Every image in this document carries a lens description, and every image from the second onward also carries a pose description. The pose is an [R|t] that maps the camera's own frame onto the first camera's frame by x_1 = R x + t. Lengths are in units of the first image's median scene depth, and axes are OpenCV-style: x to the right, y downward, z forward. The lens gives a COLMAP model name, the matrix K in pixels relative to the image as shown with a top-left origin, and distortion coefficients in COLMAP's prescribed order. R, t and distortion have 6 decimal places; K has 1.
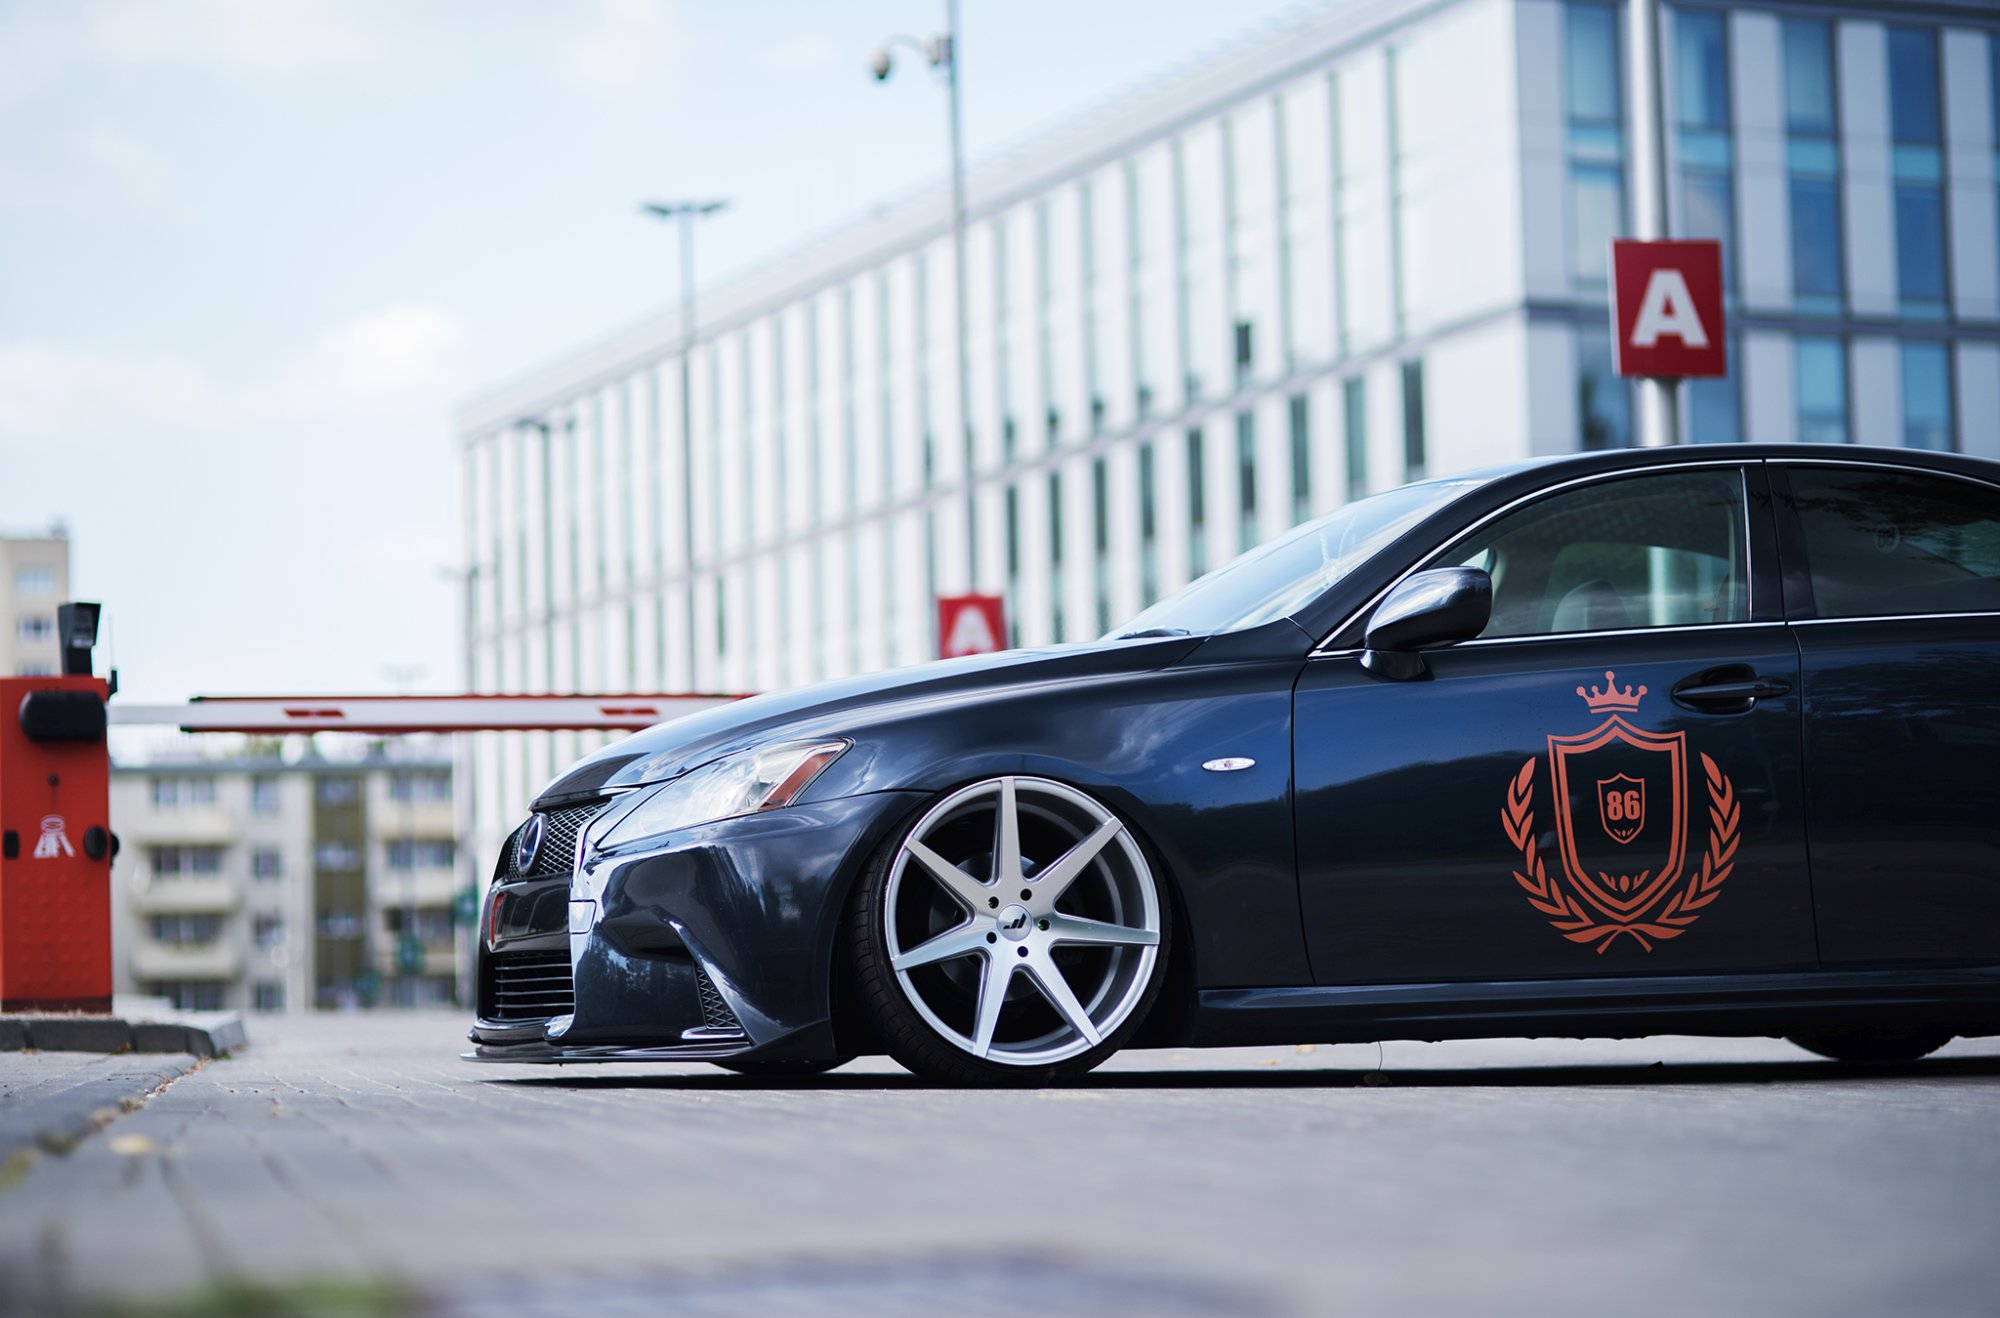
lens RADIAL K [[4788.5, 0, 1003.7], [0, 4788.5, 652.5], [0, 0, 1]] dist [-0.021402, 0.283491]
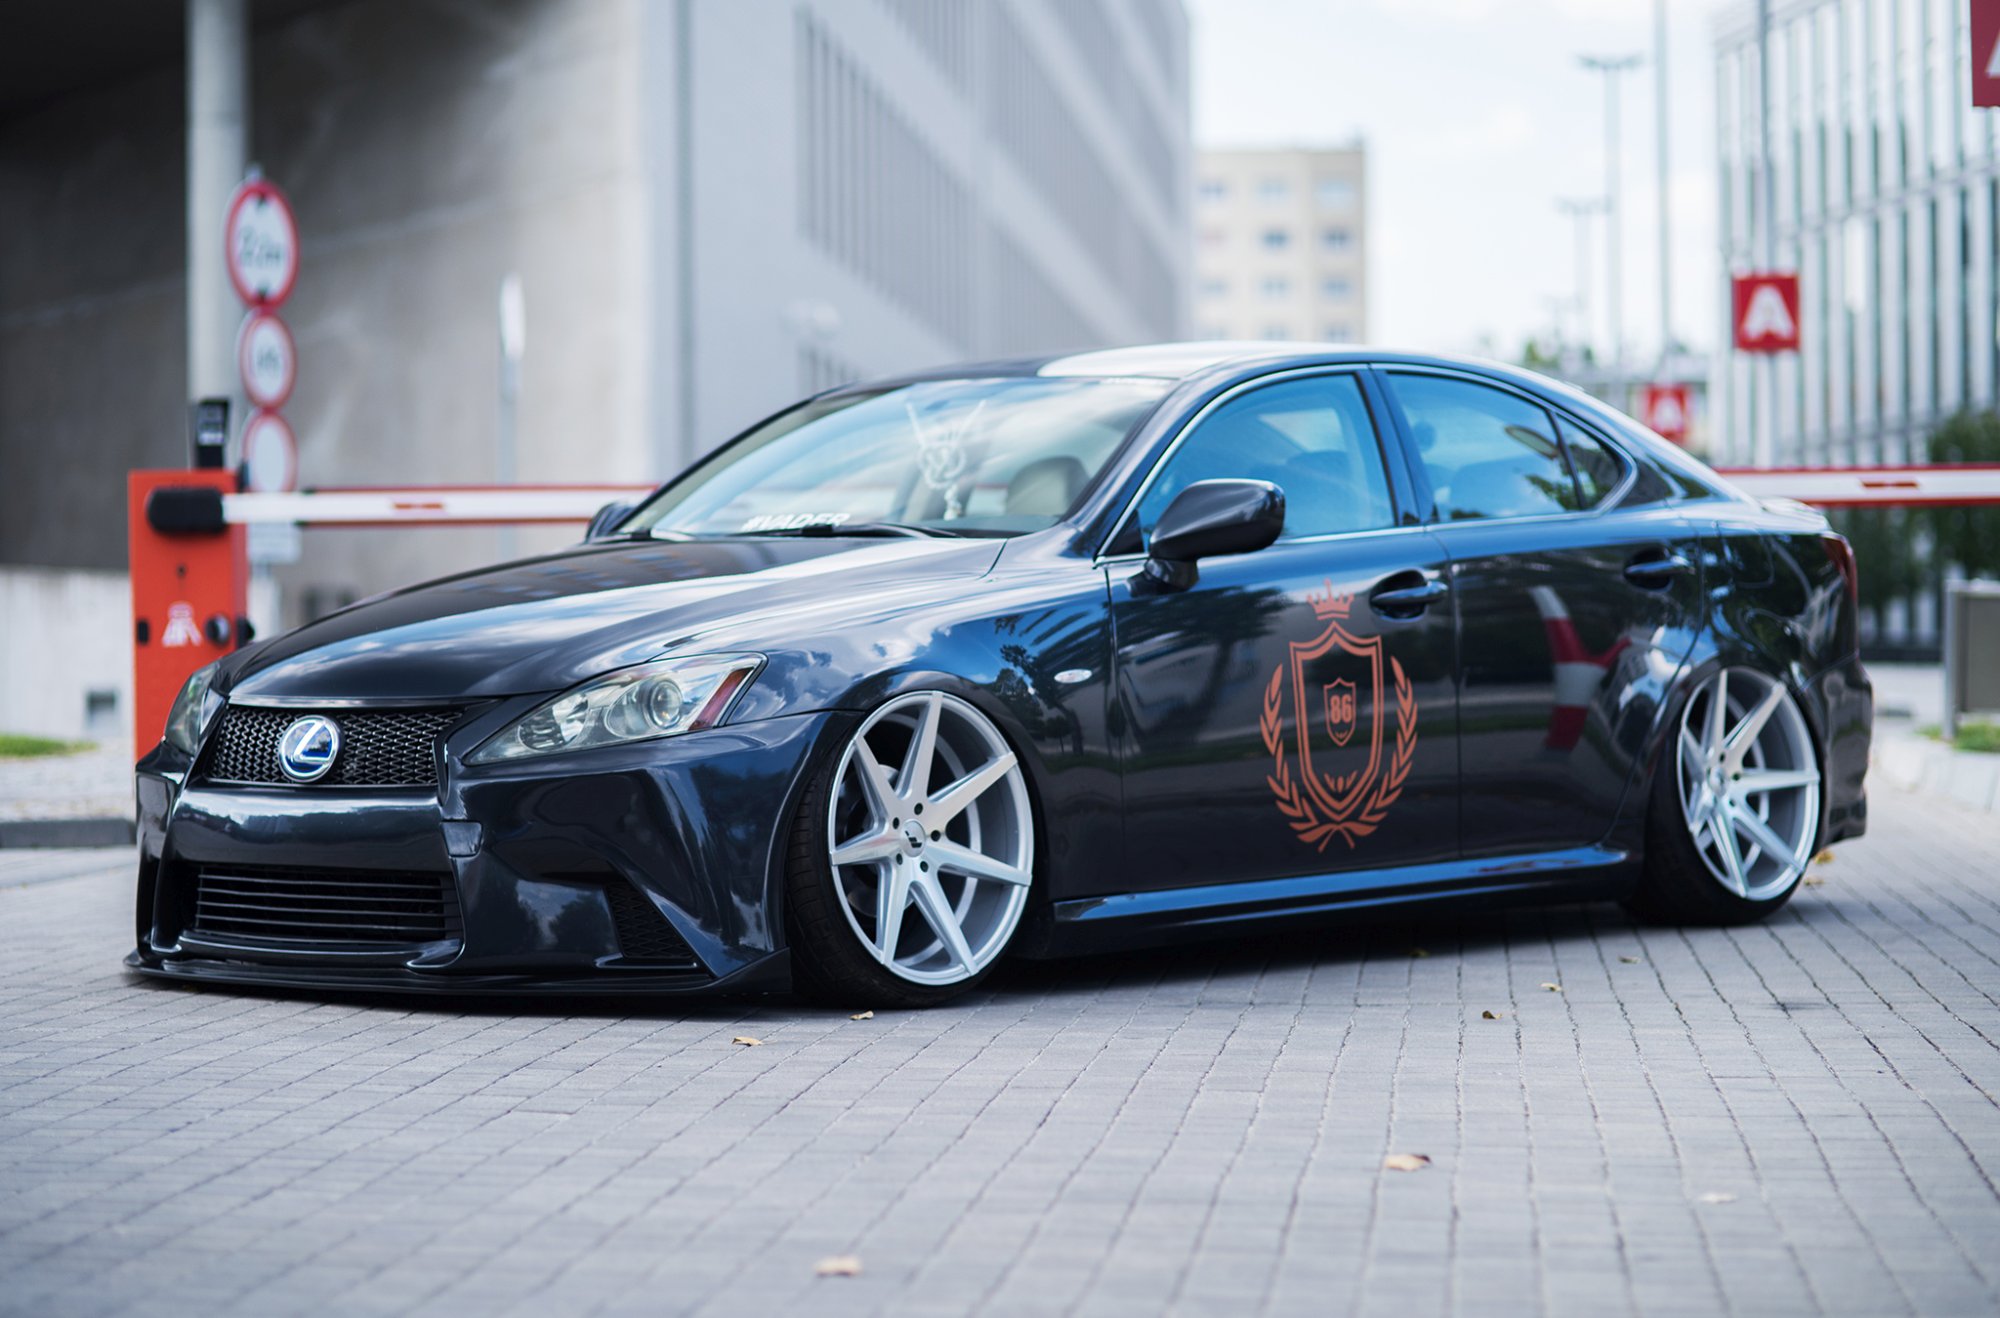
lens RADIAL K [[4878.3, 0, 996.8], [0, 4878.3, 659.9], [0, 0, 1]] dist [-0.060363, 0.897135]
pose [[0.960654, 0.010458, -0.277552, 0.249308], [0.012748, 0.996577, 0.081675, -0.035863], [0.277456, -0.082000, 0.957232, 0.022677]]
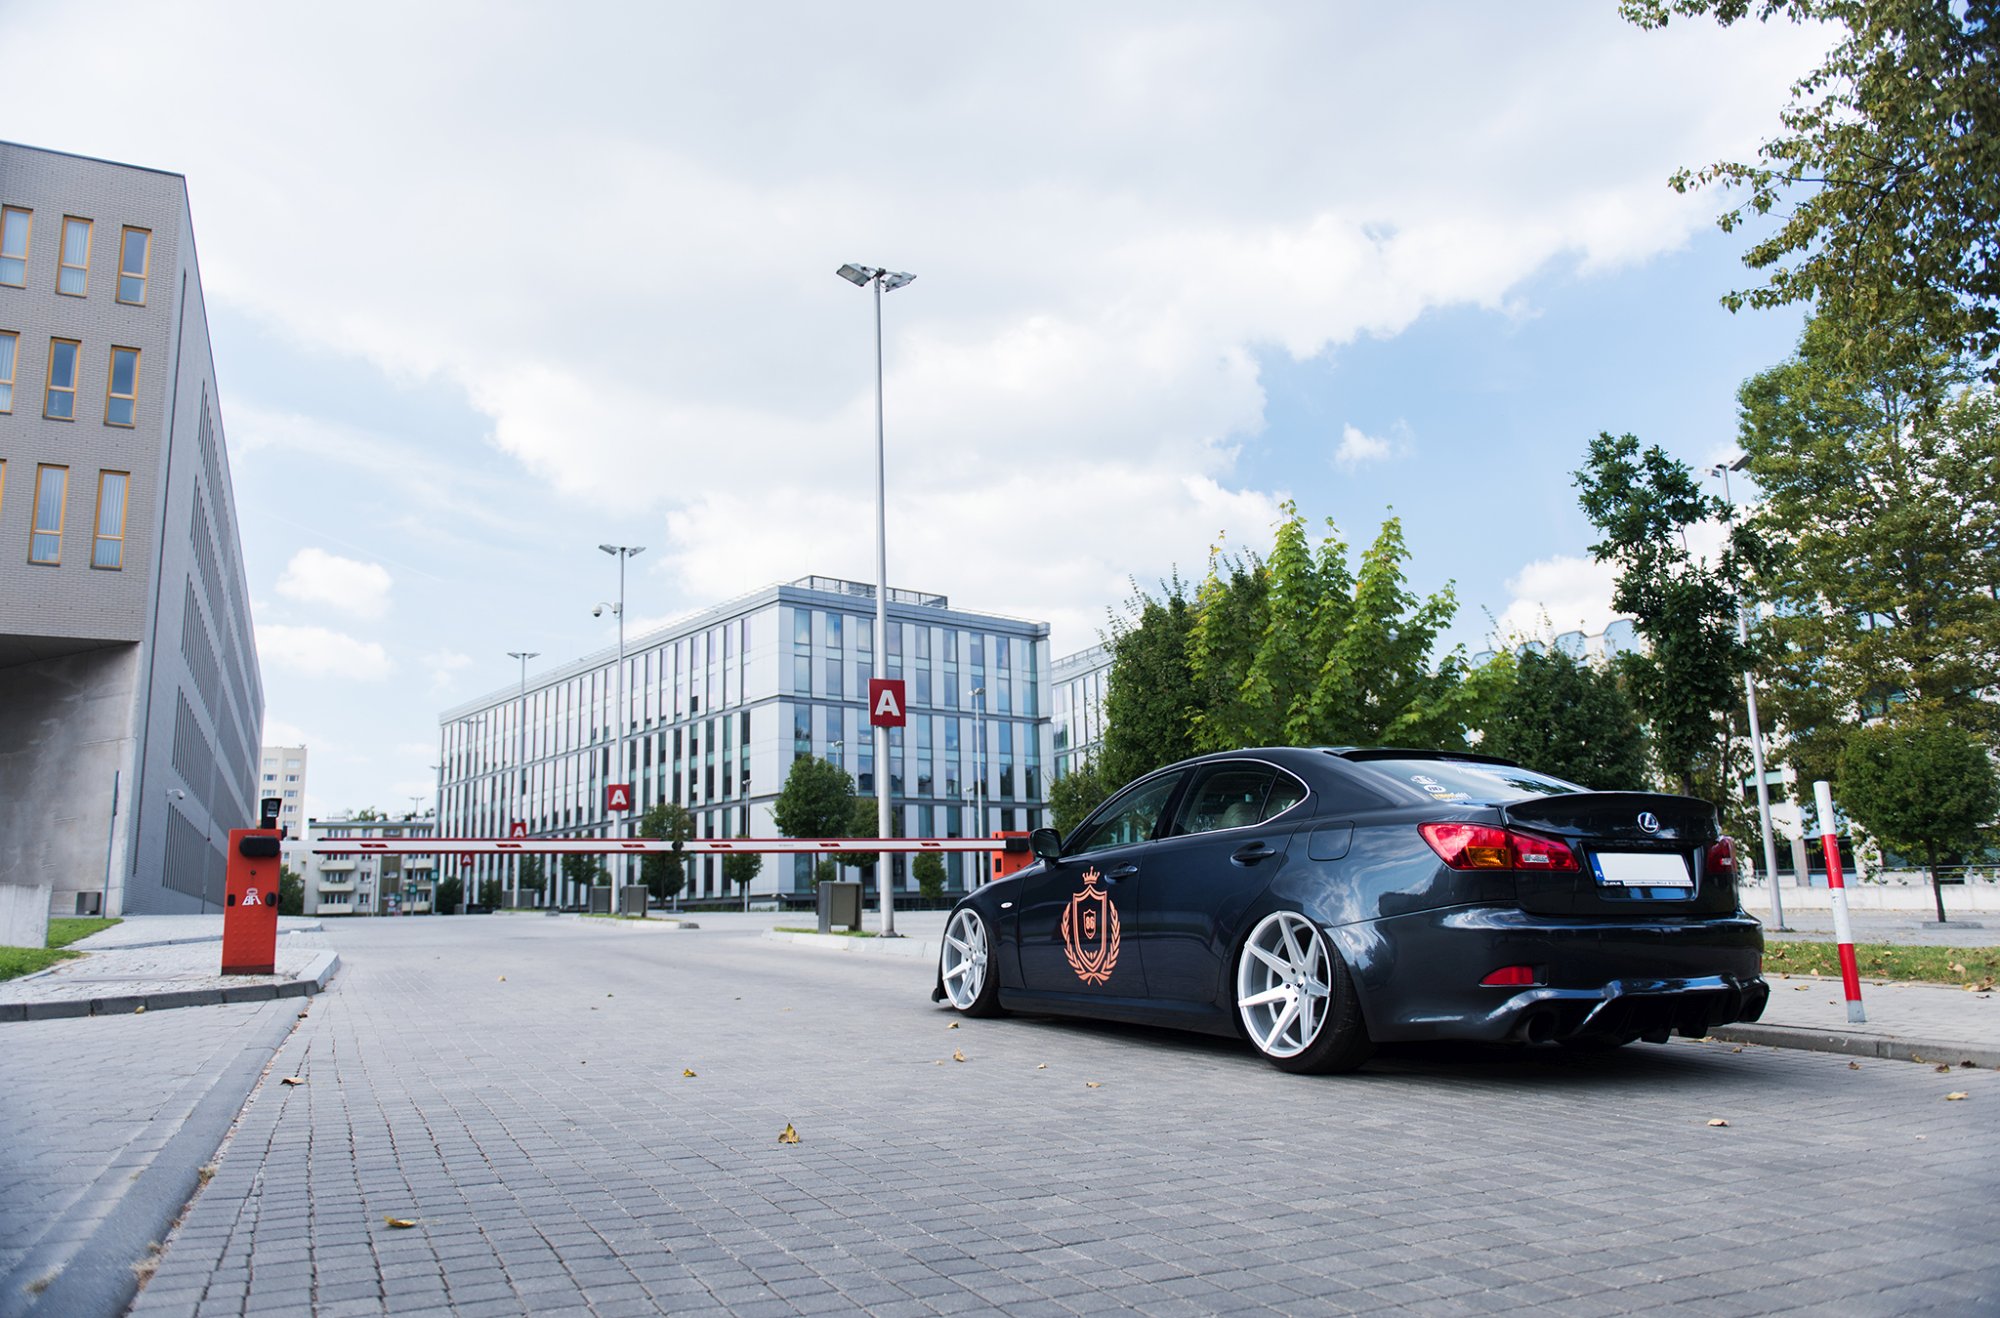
lens RADIAL K [[1356.1, 0, 1000.8], [0, 1356.1, 665.4], [0, 0, 1]] dist [0.003458, -0.000715]
pose [[0.960899, 0.048163, 0.272677, -0.026476], [-0.021740, 0.994839, -0.099108, -0.016266], [-0.276043, 0.089305, 0.956987, 0.215666]]
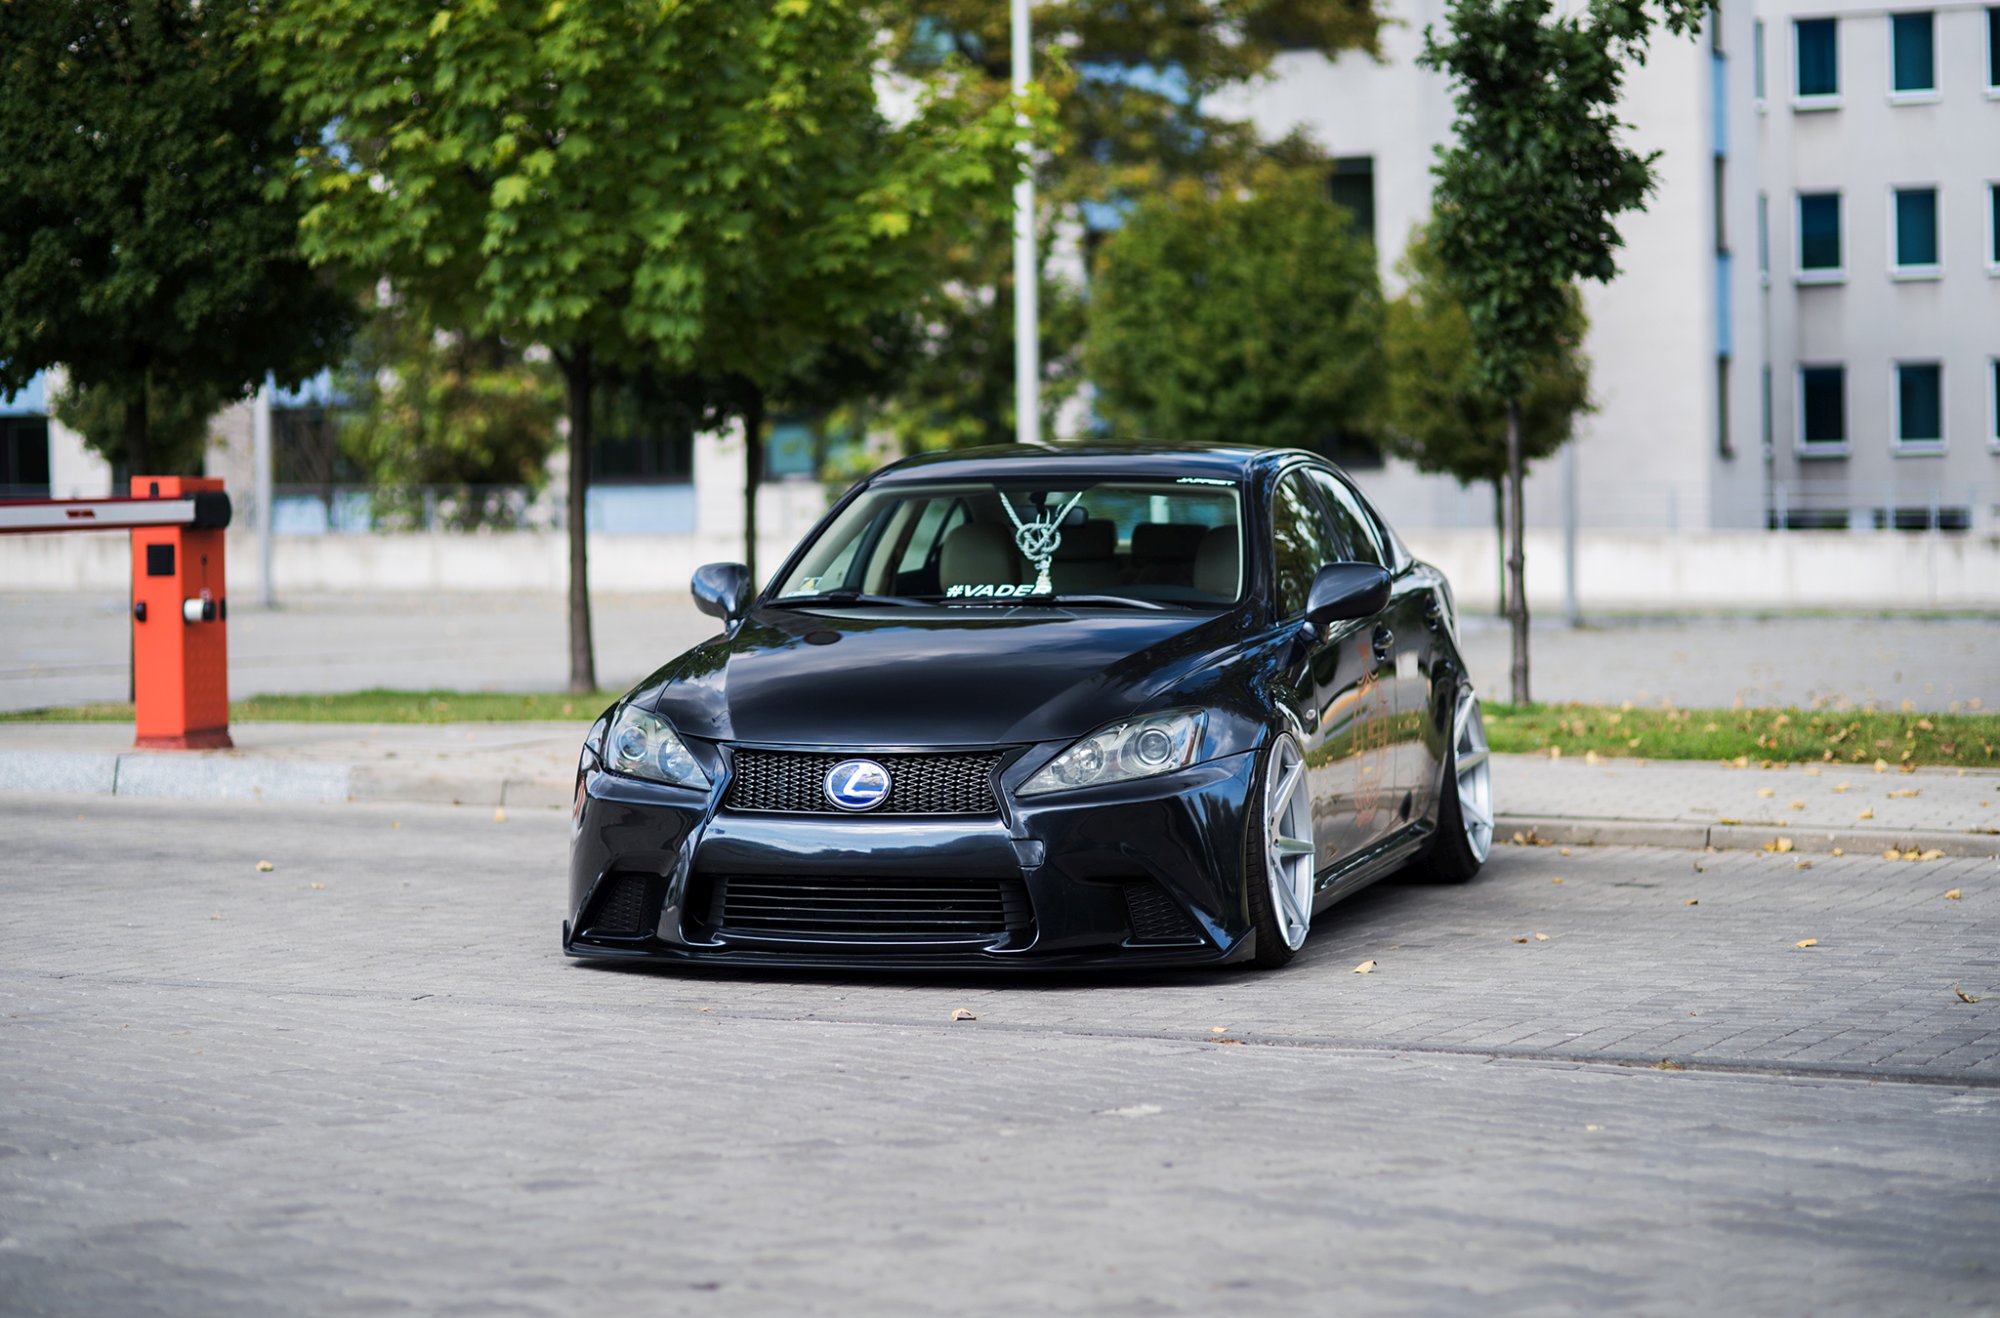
lens RADIAL K [[4726.4, 0, 996.2], [0, 4726.4, 664.2], [0, 0, 1]] dist [-0.031260, 0.320396]
pose [[0.982910, 0.003991, 0.184043, -0.098260], [-0.023989, 0.994017, 0.106561, -0.074789], [-0.182516, -0.109155, 0.977125, -0.154504]]
